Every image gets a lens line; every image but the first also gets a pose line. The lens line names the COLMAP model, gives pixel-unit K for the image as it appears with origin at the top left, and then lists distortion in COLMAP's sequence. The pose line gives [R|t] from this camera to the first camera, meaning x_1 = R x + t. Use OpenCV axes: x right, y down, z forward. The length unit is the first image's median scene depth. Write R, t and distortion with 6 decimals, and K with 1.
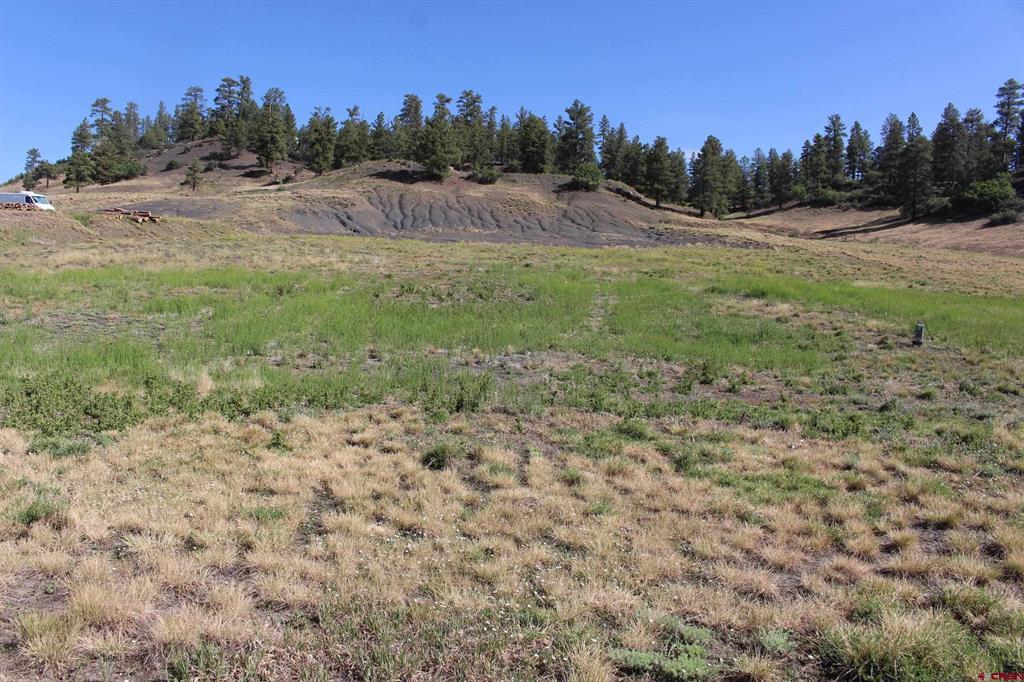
lens RADIAL K [[852.5, 0, 499.0], [0, 852.5, 343.3], [0, 0, 1]] dist [-0.153809, 0.125566]
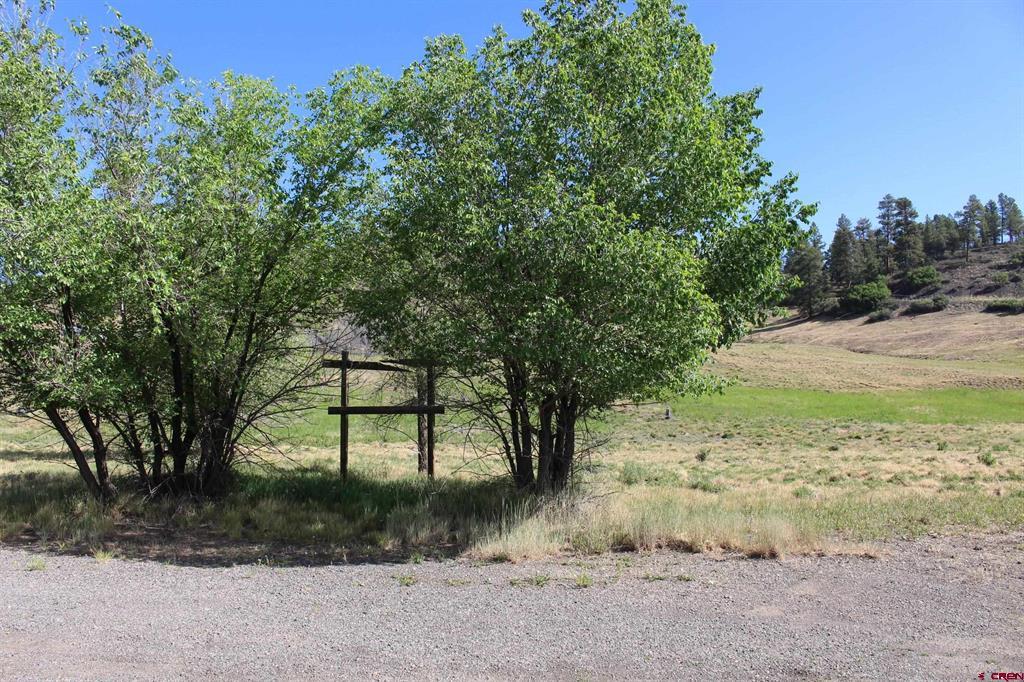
lens RADIAL K [[852.5, 0, 502.8], [0, 852.5, 345.1], [0, 0, 1]] dist [-0.153809, 0.125566]
pose [[0.997848, -0.026327, 0.060050, 0.003407], [0.033025, 0.992996, -0.113438, 0.006820], [-0.056643, 0.115177, 0.991729, -0.156883]]
